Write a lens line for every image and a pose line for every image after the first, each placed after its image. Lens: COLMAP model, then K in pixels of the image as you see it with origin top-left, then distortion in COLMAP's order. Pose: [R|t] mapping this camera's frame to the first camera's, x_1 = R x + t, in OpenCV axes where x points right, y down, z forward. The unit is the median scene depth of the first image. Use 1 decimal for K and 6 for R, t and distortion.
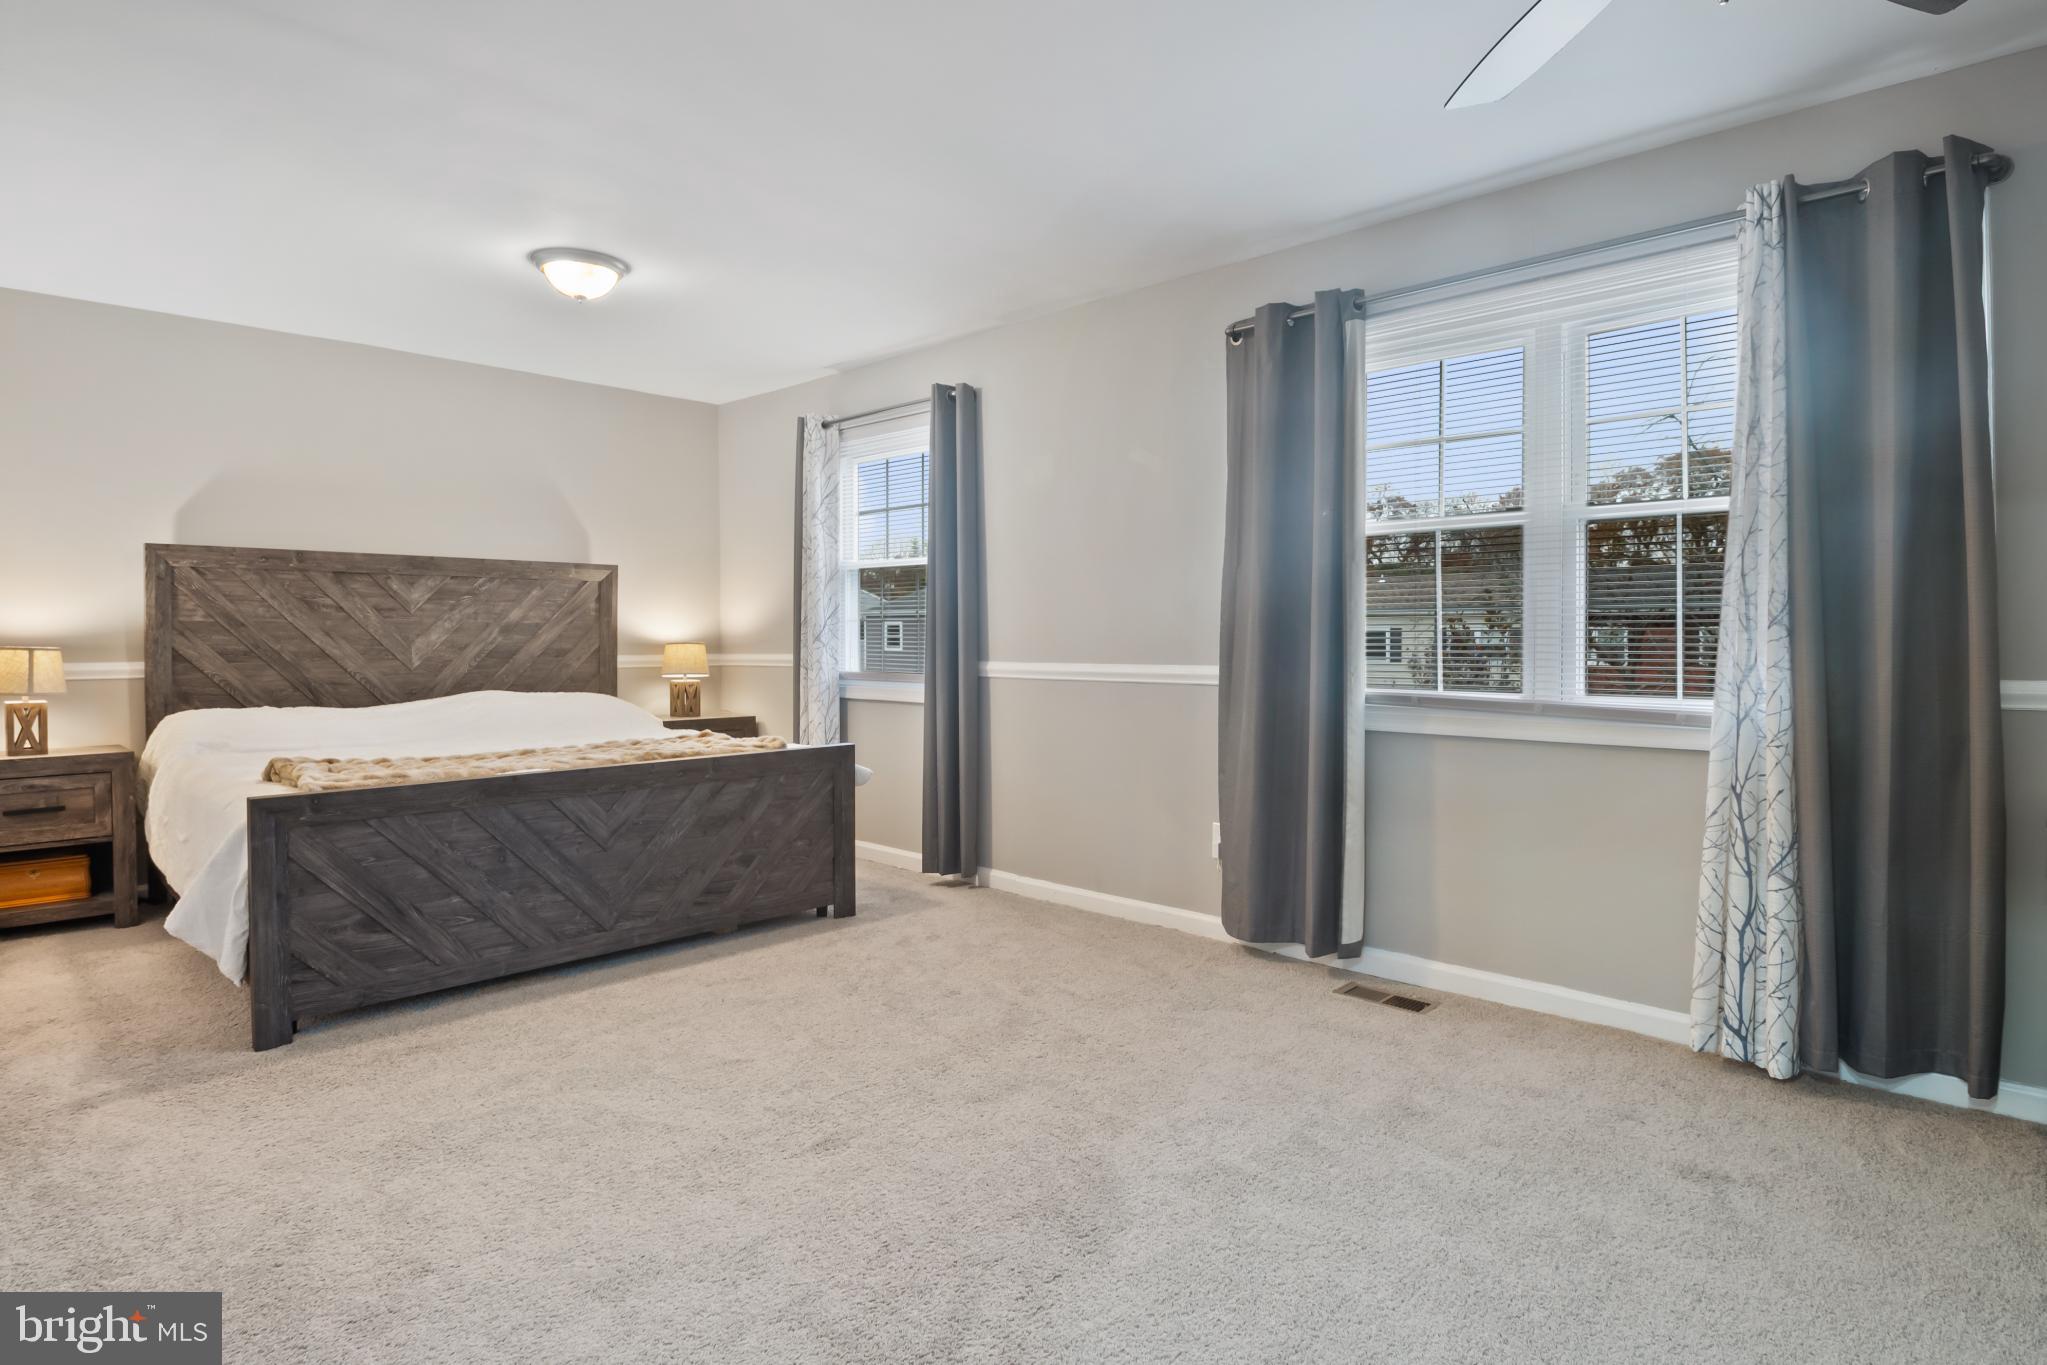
lens RADIAL K [[1085.9, 0, 1021.8], [0, 1085.9, 639.7], [0, 0, 1]] dist [-0.000454, -0.000086]
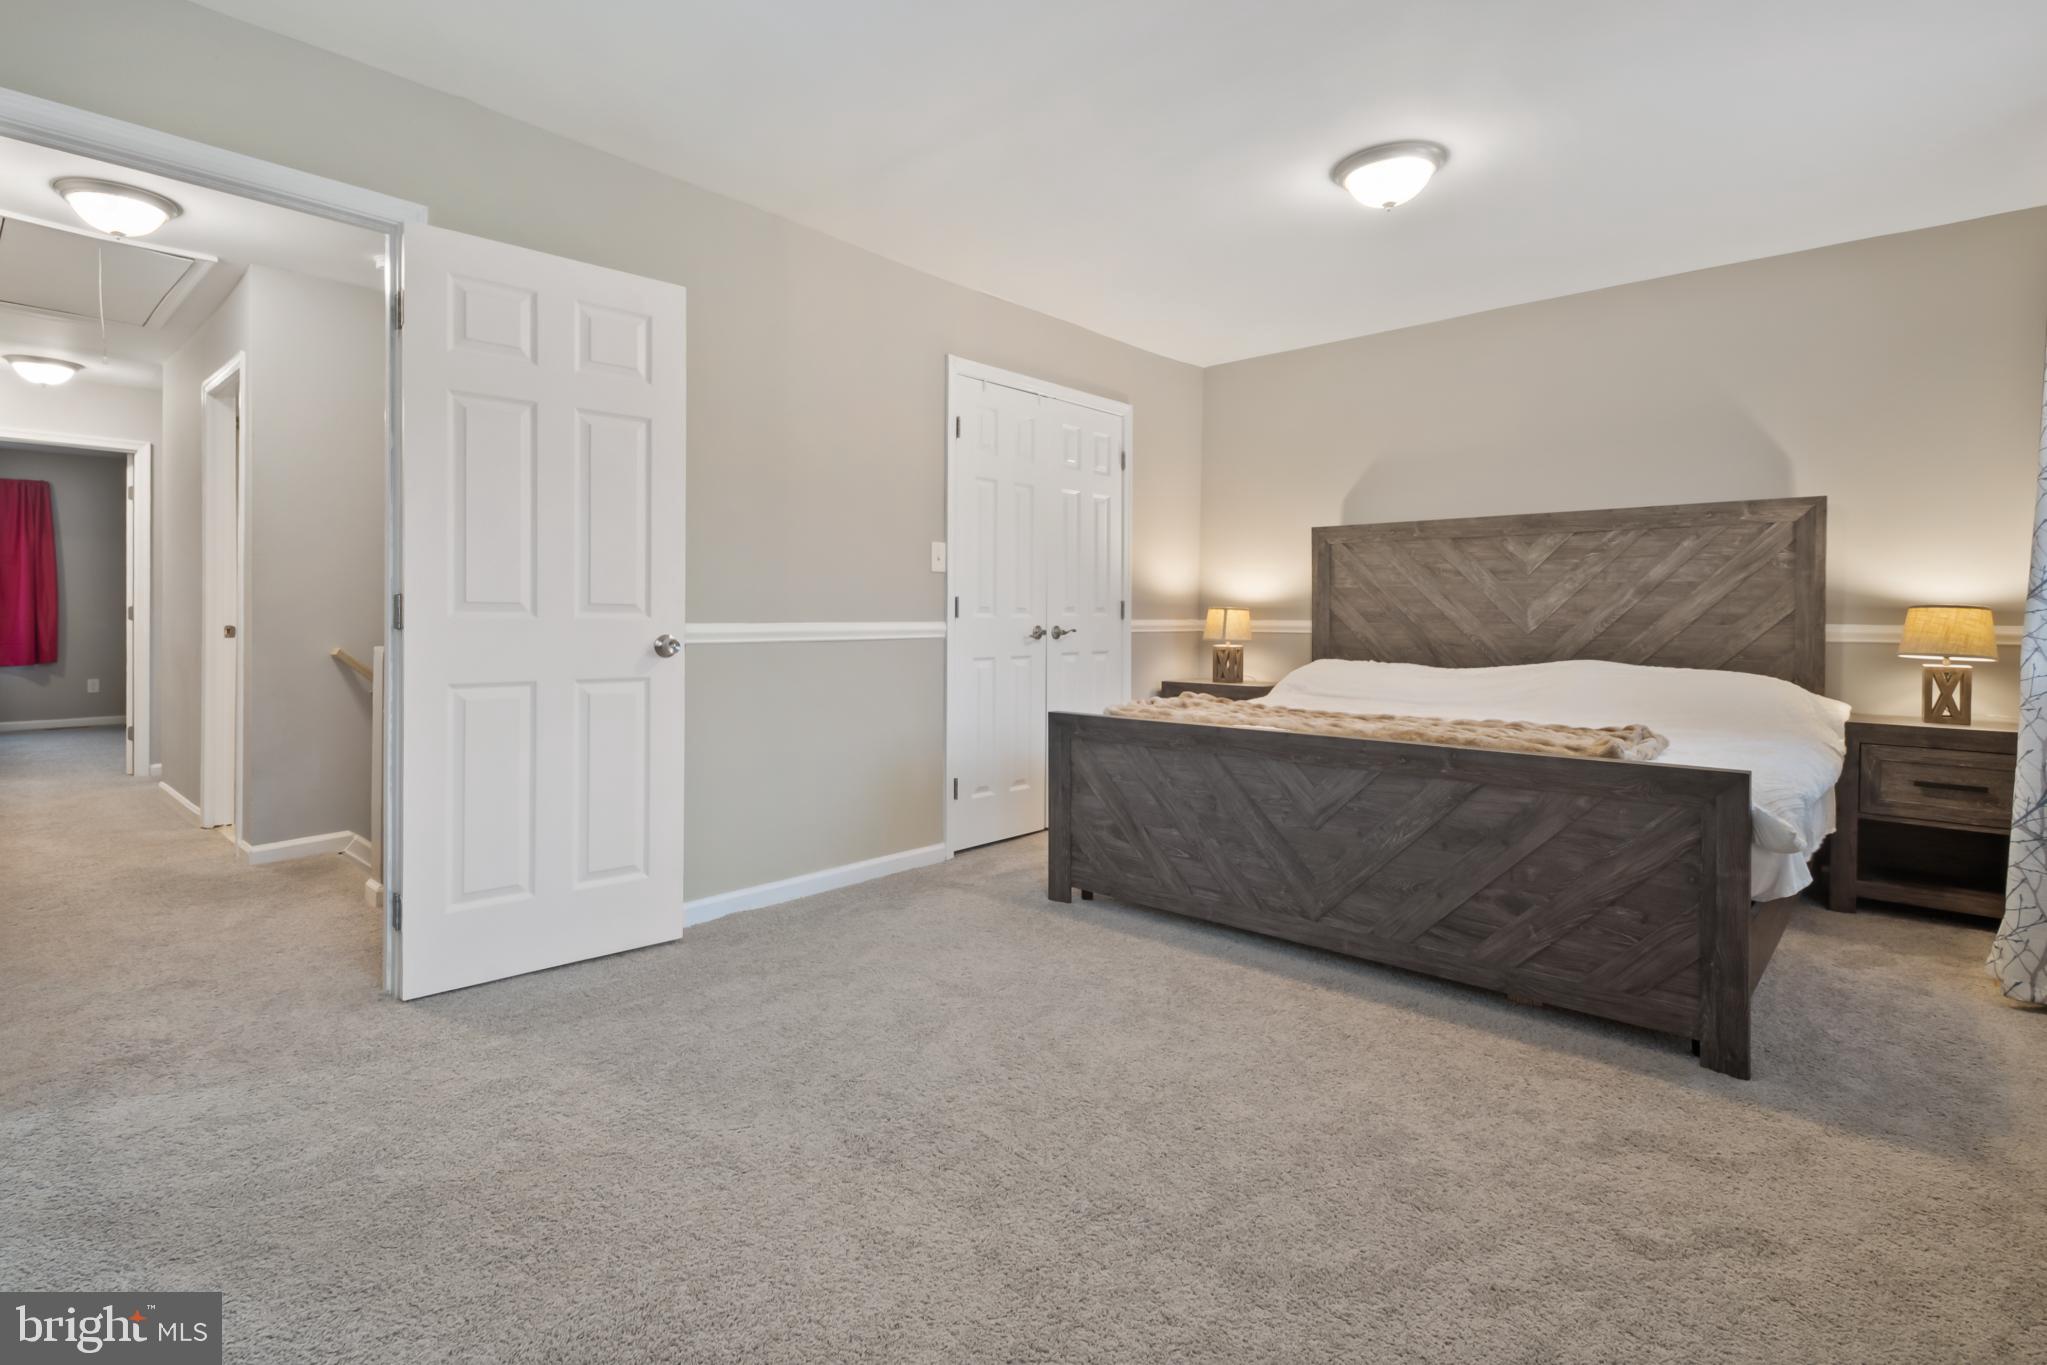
lens RADIAL K [[1000.7, 0, 1020.4], [0, 1000.7, 614.7], [0, 0, 1]] dist [0.013026, -0.000295]
pose [[0.022570, -0.001500, -0.999744, 0.348677], [-0.008045, 0.999966, -0.001682, 0.017686], [0.999713, 0.008081, 0.022557, 0.598331]]
